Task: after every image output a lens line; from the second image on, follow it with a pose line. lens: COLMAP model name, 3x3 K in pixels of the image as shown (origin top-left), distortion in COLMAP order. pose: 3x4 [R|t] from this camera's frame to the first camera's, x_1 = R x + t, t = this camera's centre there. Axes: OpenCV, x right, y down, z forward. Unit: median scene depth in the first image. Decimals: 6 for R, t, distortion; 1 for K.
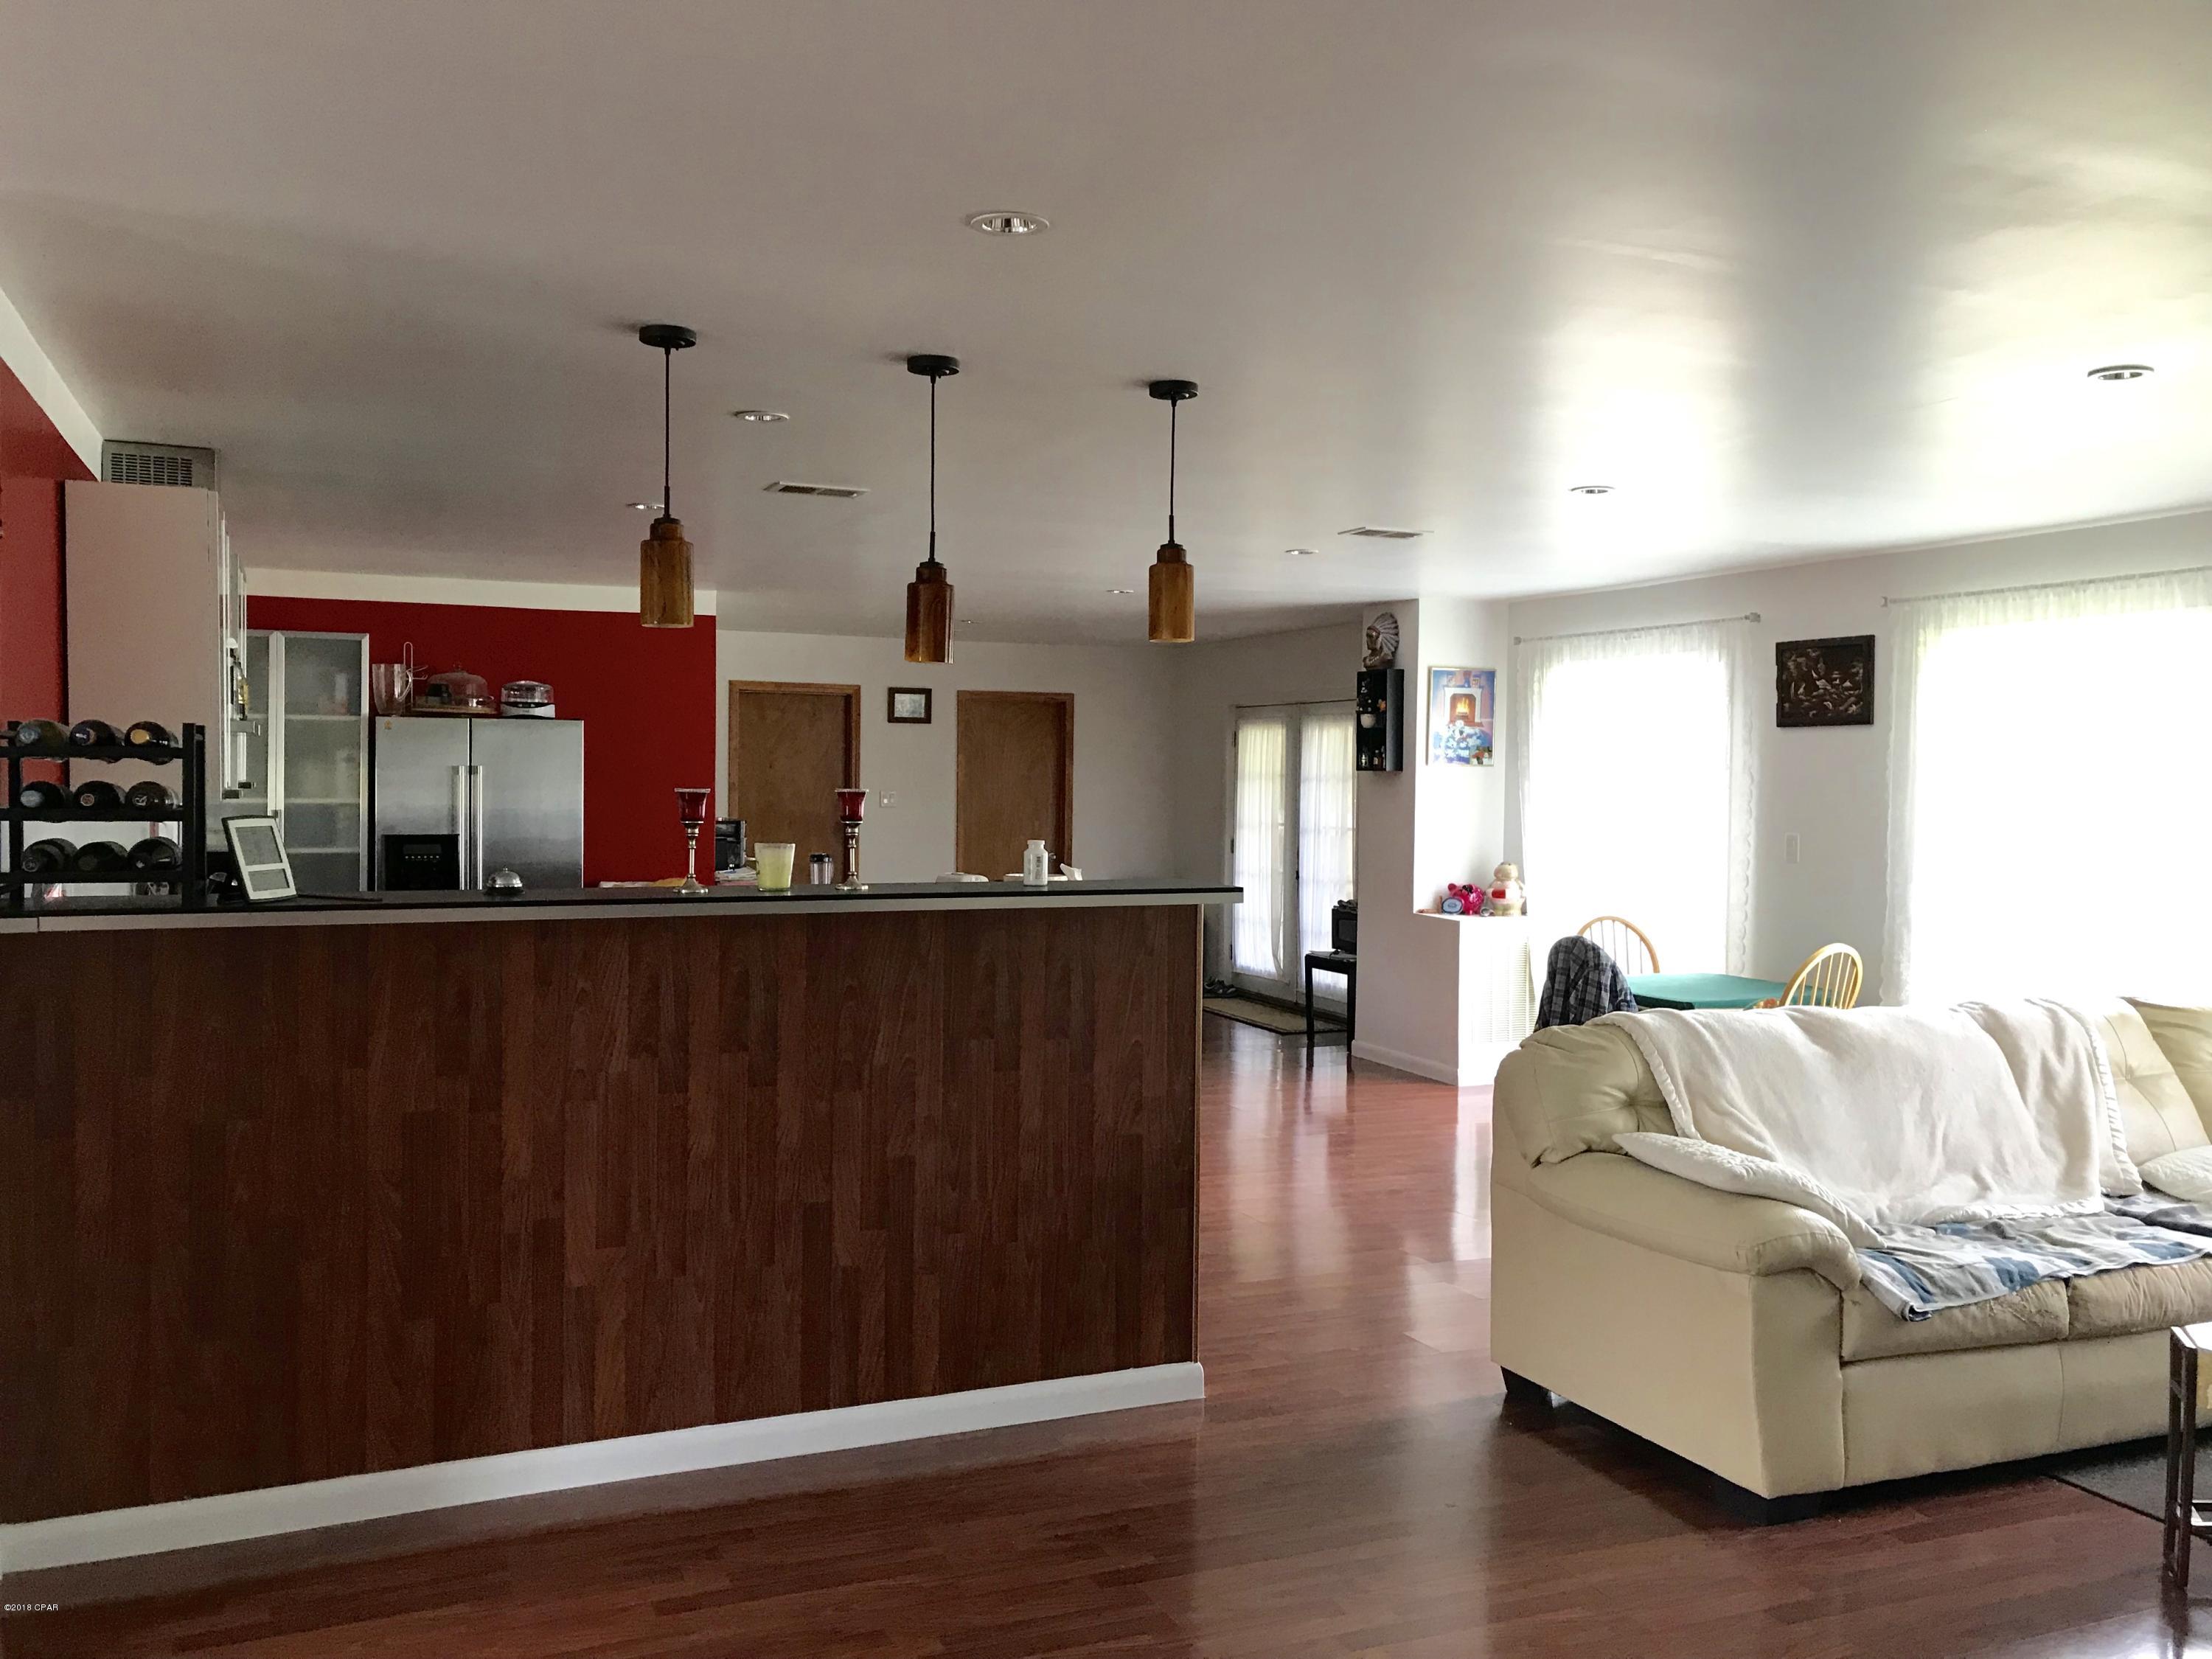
lens RADIAL K [[1814.6, 0, 1102.3], [0, 1814.6, 817.8], [0, 0, 1]] dist [0.035160, -0.034251]
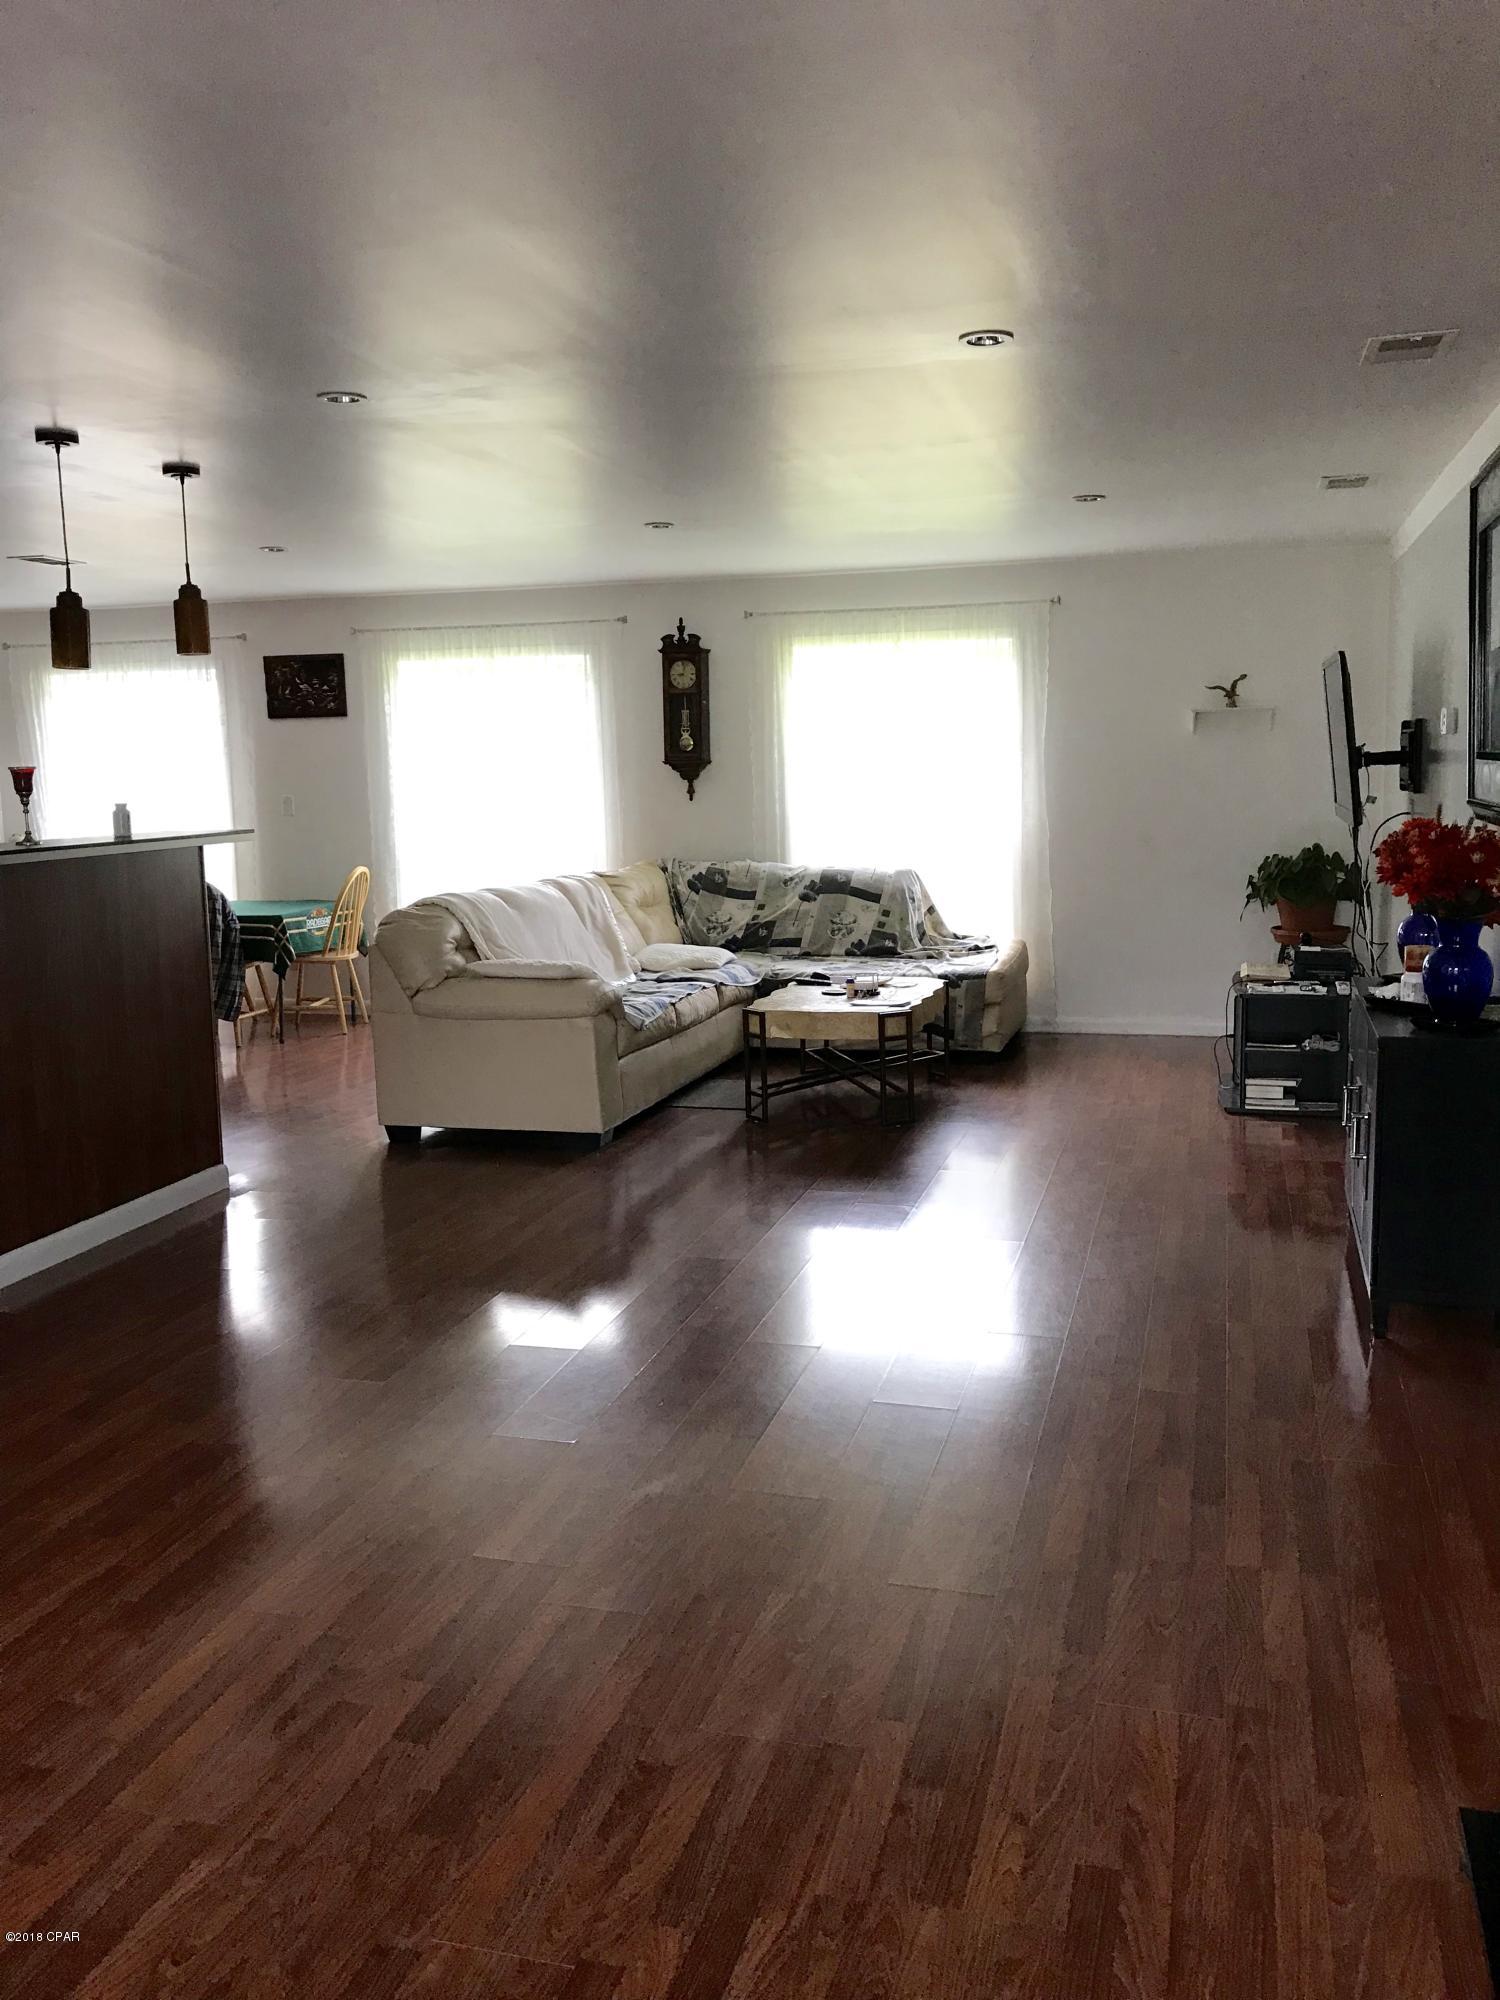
lens RADIAL K [[1640.6, 0, 749.0], [0, 1640.6, 1004.4], [0, 0, 1]] dist [0.035160, -0.034251]
pose [[0.627255, -0.137551, 0.766571, -0.632082], [0.043972, 0.988965, 0.141476, 0.006969], [-0.777571, -0.055034, 0.626382, -0.132234]]
